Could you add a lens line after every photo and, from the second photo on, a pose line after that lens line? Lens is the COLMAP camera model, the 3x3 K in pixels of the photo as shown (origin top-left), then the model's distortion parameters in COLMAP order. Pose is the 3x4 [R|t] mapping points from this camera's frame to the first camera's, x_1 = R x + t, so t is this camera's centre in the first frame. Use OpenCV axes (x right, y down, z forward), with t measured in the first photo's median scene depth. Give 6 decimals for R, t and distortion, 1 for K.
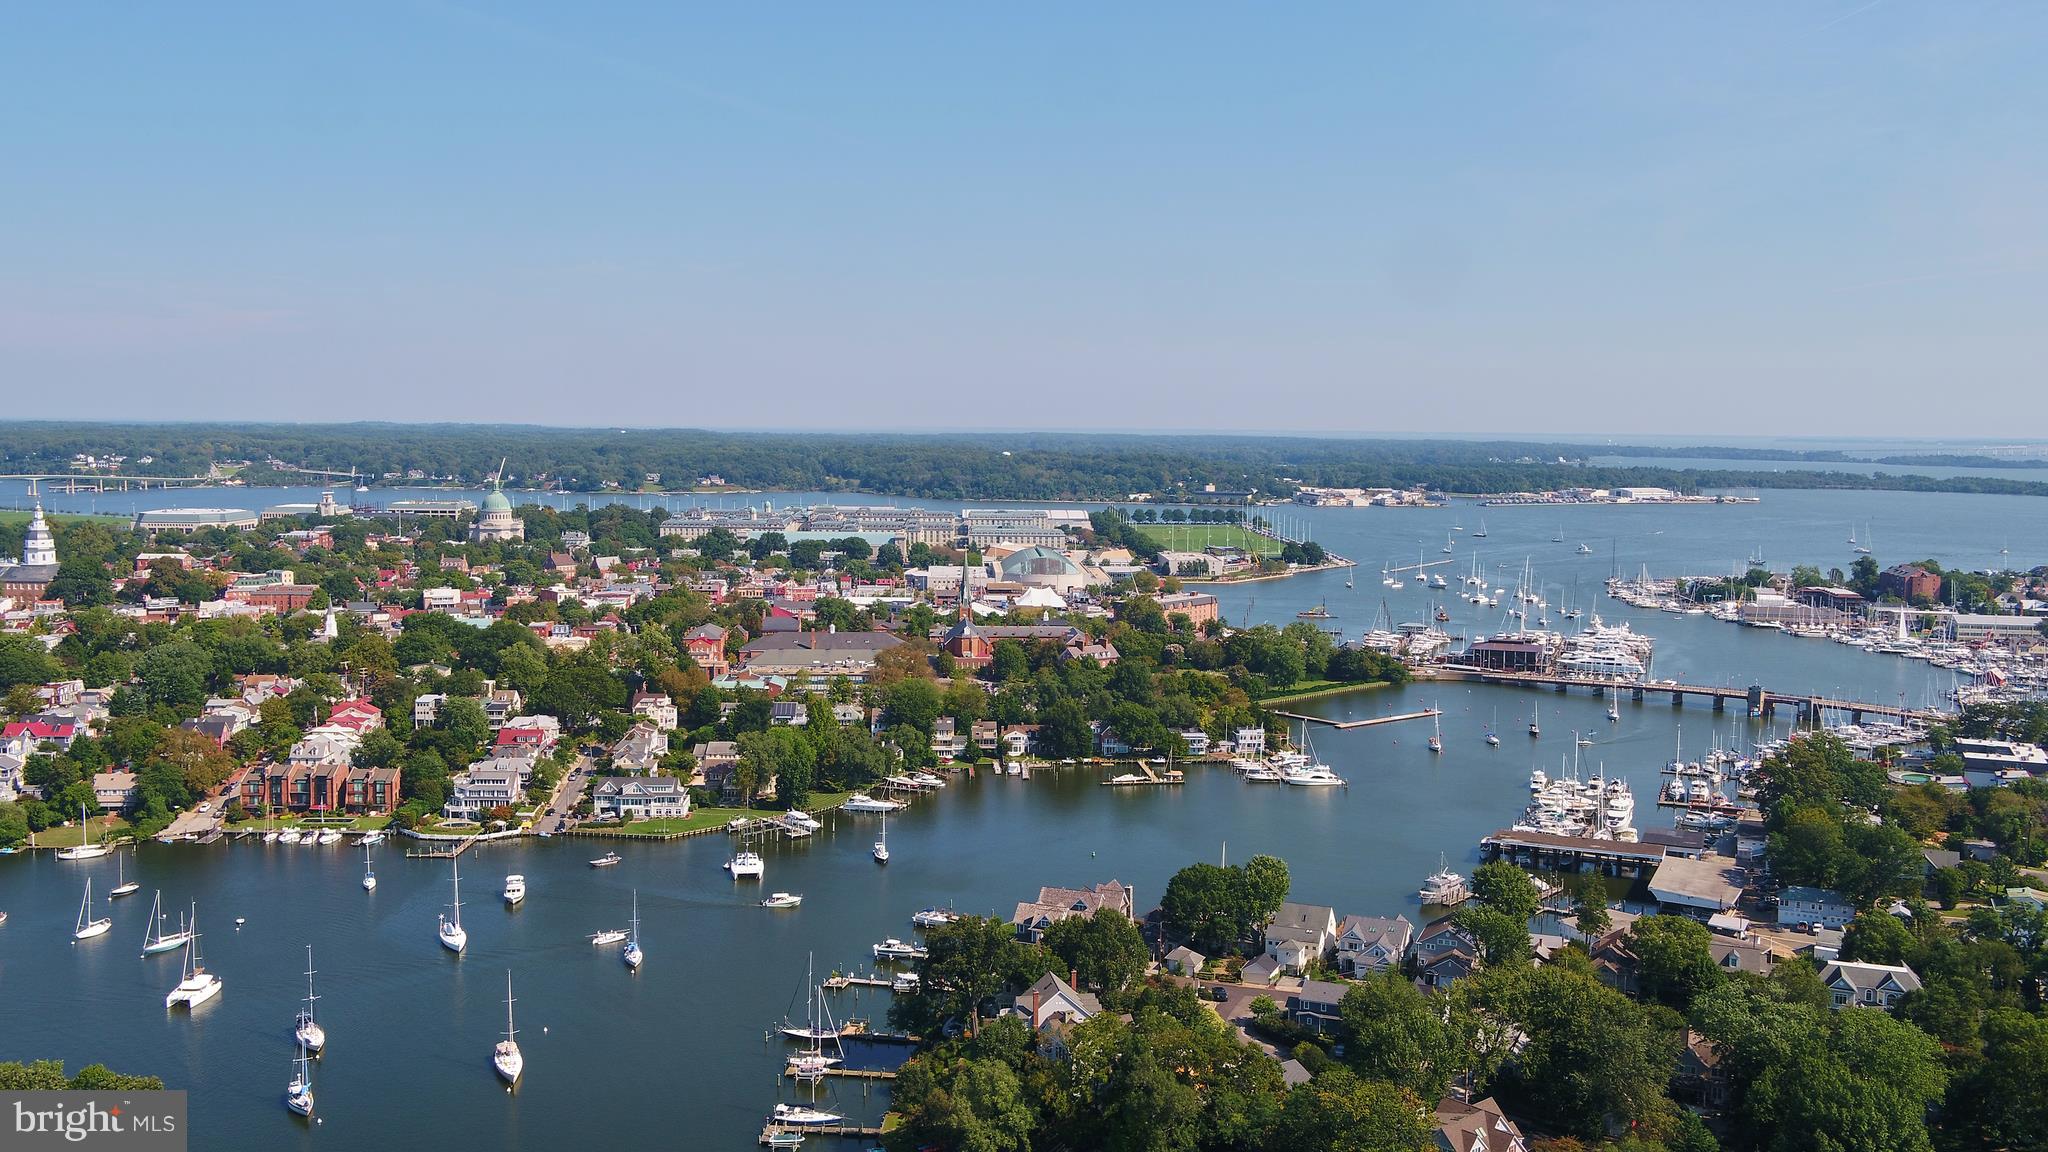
lens RADIAL K [[1763.6, 0, 1016.7], [0, 1763.6, 572.5], [0, 0, 1]] dist [-0.002723, 0.005013]
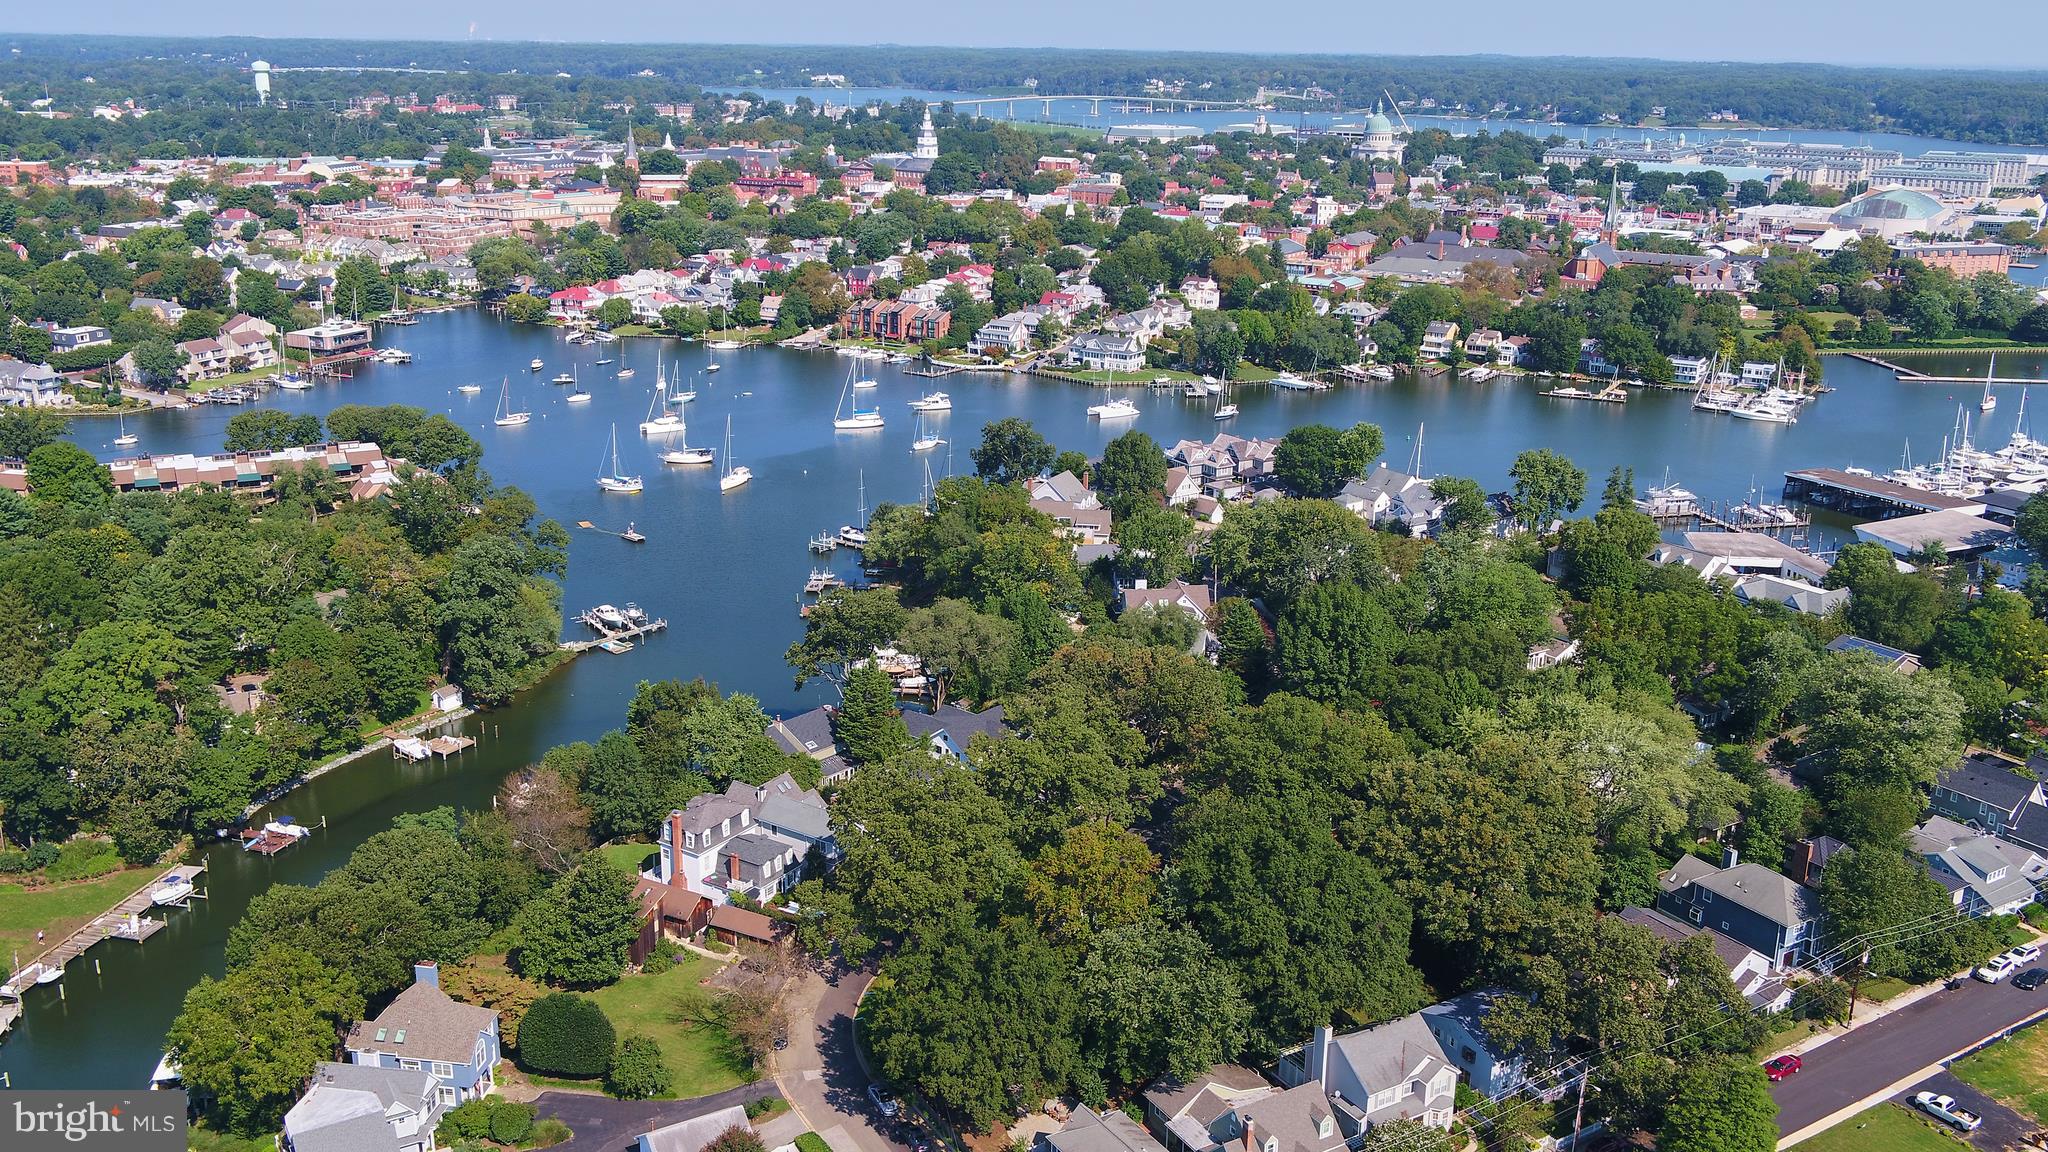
lens RADIAL K [[1763.6, 0, 1016.7], [0, 1763.6, 572.5], [0, 0, 1]] dist [-0.002723, 0.005013]
pose [[0.815777, 0.166627, -0.553844, 0.311063], [-0.053420, 0.975215, 0.214715, 0.013292], [0.575894, -0.145573, 0.804459, -0.018763]]
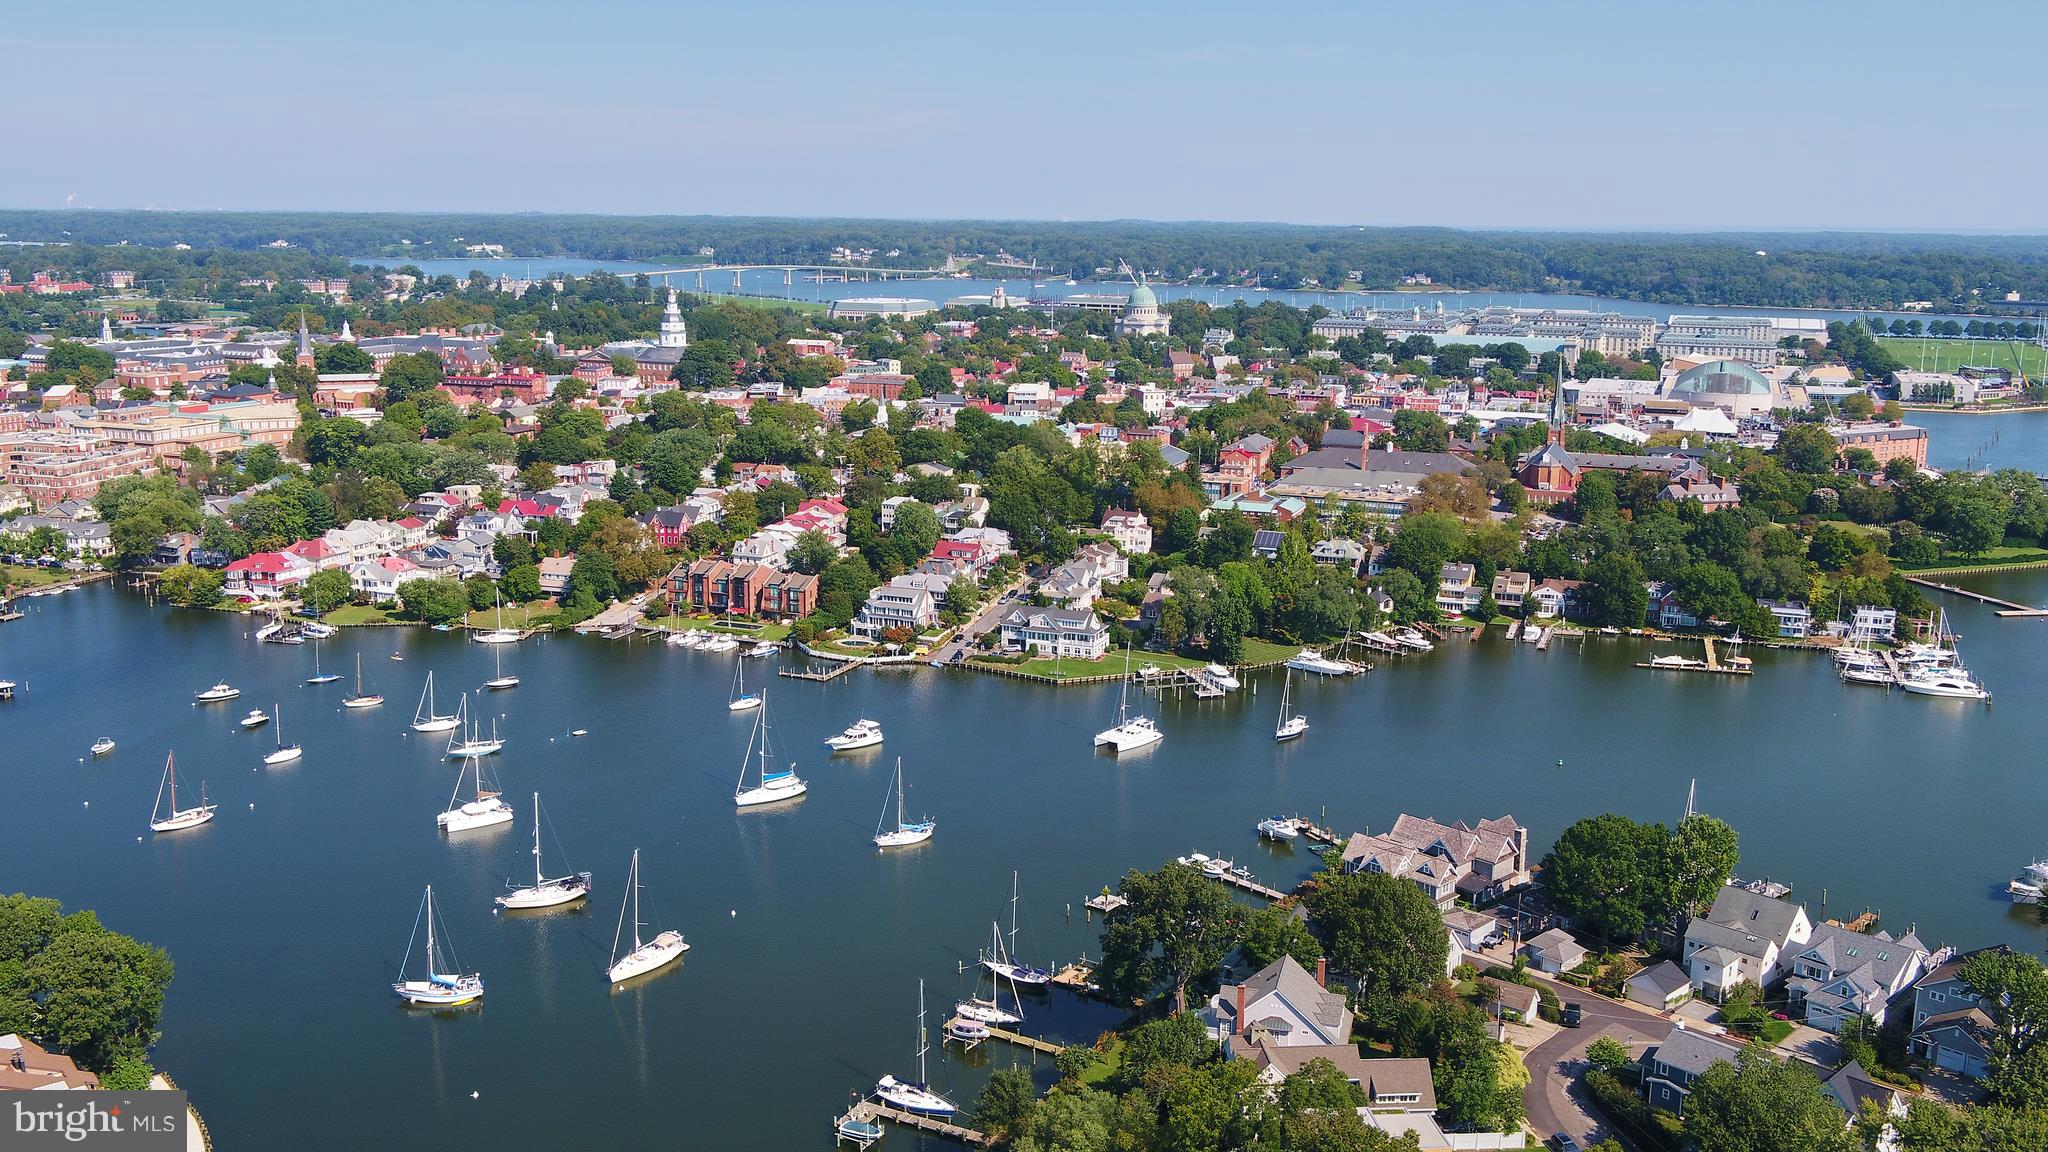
lens RADIAL K [[1763.6, 0, 1016.7], [0, 1763.6, 572.5], [0, 0, 1]] dist [-0.002723, 0.005013]
pose [[0.913128, 0.080080, -0.399730, 0.085631], [-0.035029, 0.992303, 0.118773, -0.003560], [0.406164, -0.094453, 0.908905, 0.143722]]
